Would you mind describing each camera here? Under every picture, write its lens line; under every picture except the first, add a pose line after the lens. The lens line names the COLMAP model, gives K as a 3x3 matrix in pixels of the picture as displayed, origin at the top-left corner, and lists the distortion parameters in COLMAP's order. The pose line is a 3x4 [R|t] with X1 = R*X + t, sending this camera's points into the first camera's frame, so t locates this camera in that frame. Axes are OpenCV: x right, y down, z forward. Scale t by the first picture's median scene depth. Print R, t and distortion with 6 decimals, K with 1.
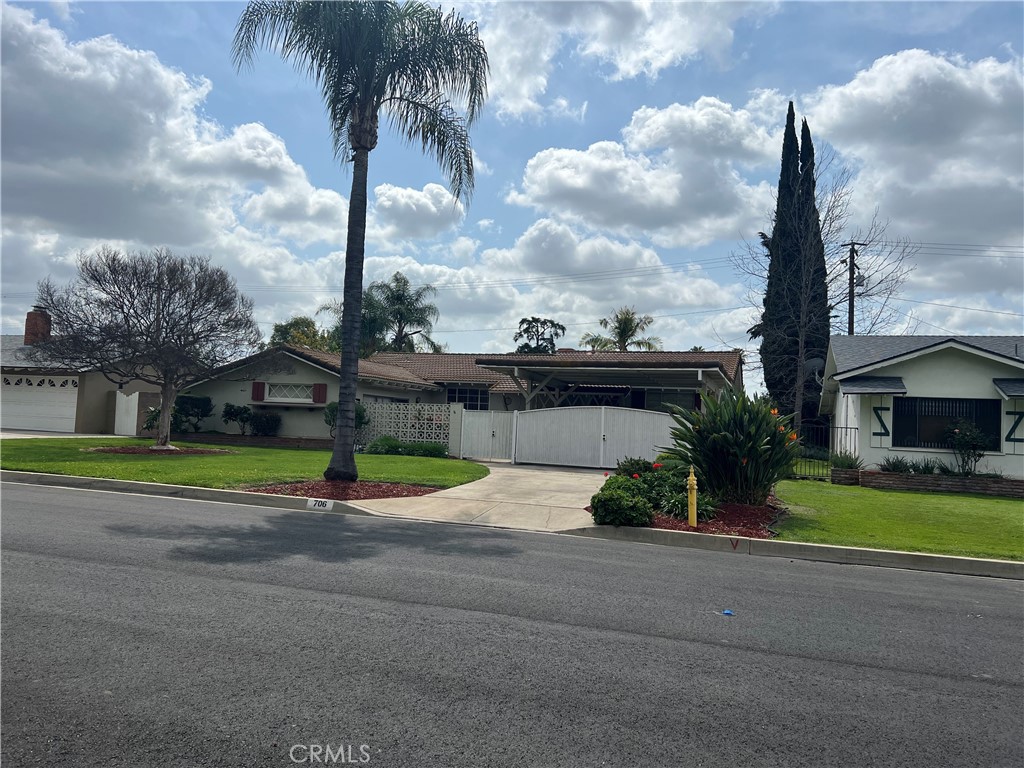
lens RADIAL K [[770.4, 0, 512.0], [0, 770.4, 384.0], [0, 0, 1]] dist [0.051559, -0.066586]
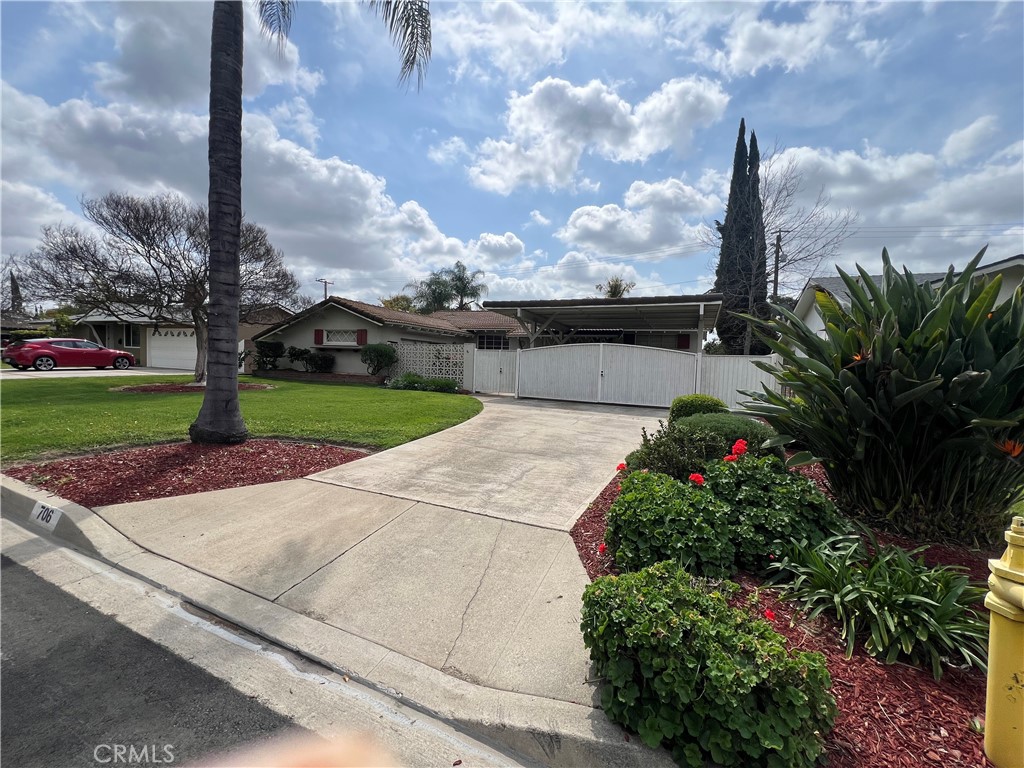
lens RADIAL K [[409.1, 0, 507.9], [0, 409.1, 377.6], [0, 0, 1]] dist [0.001073, 0.000026]
pose [[0.994012, -0.001724, -0.109261, 0.047918], [0.011270, 0.996161, 0.086812, 0.021724], [0.108692, -0.087524, 0.990215, 0.381821]]
